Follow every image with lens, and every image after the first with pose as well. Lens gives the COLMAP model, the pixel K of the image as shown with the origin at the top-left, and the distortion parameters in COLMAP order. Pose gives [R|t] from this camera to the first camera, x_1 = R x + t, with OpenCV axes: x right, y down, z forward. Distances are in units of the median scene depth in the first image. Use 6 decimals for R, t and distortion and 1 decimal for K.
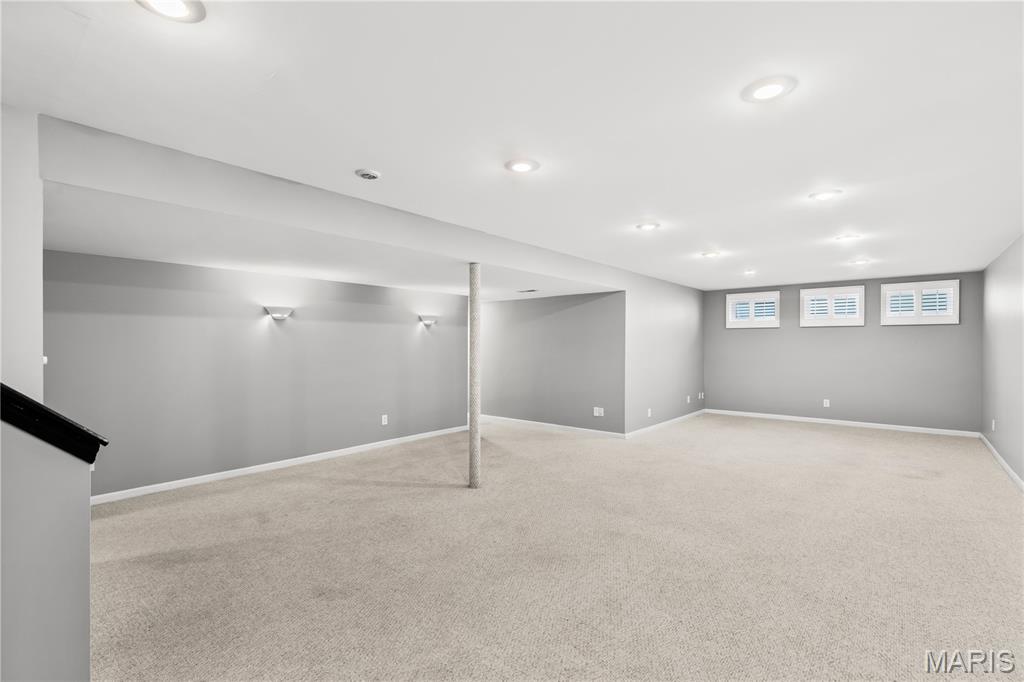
lens RADIAL K [[469.9, 0, 515.9], [0, 469.9, 343.9], [0, 0, 1]] dist [-0.003256, -0.000230]
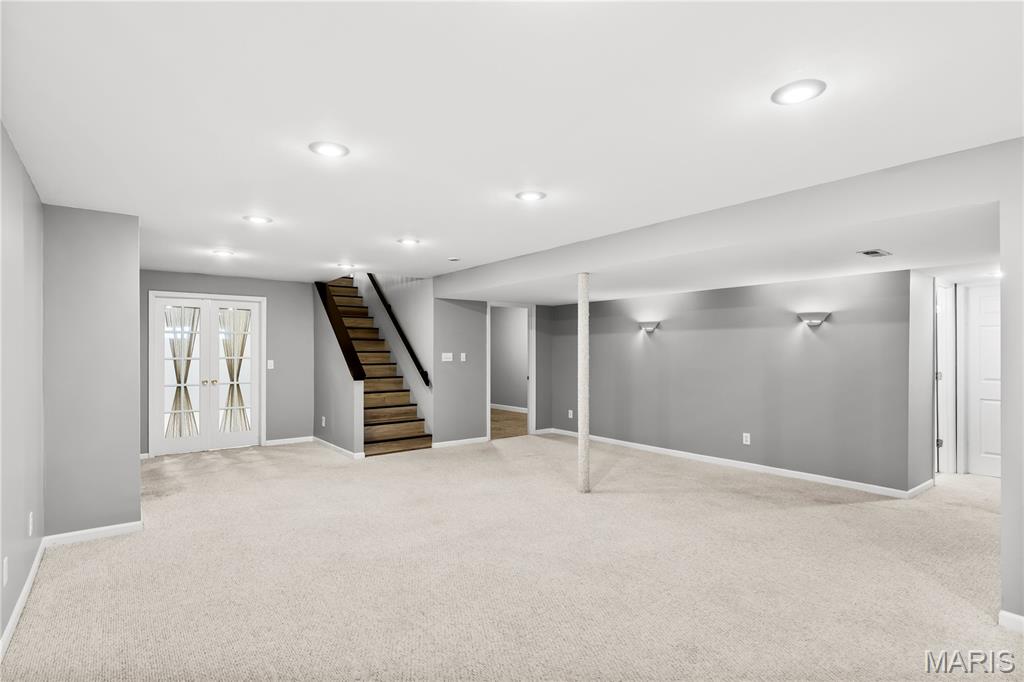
lens RADIAL K [[506.6, 0, 514.8], [0, 506.6, 346.1], [0, 0, 1]] dist [-0.001285, -0.000046]
pose [[-0.209762, -0.010024, -0.977701, 0.757854], [-0.003192, 0.999949, -0.009567, 0.000102], [0.977747, 0.001114, -0.209783, 0.804849]]
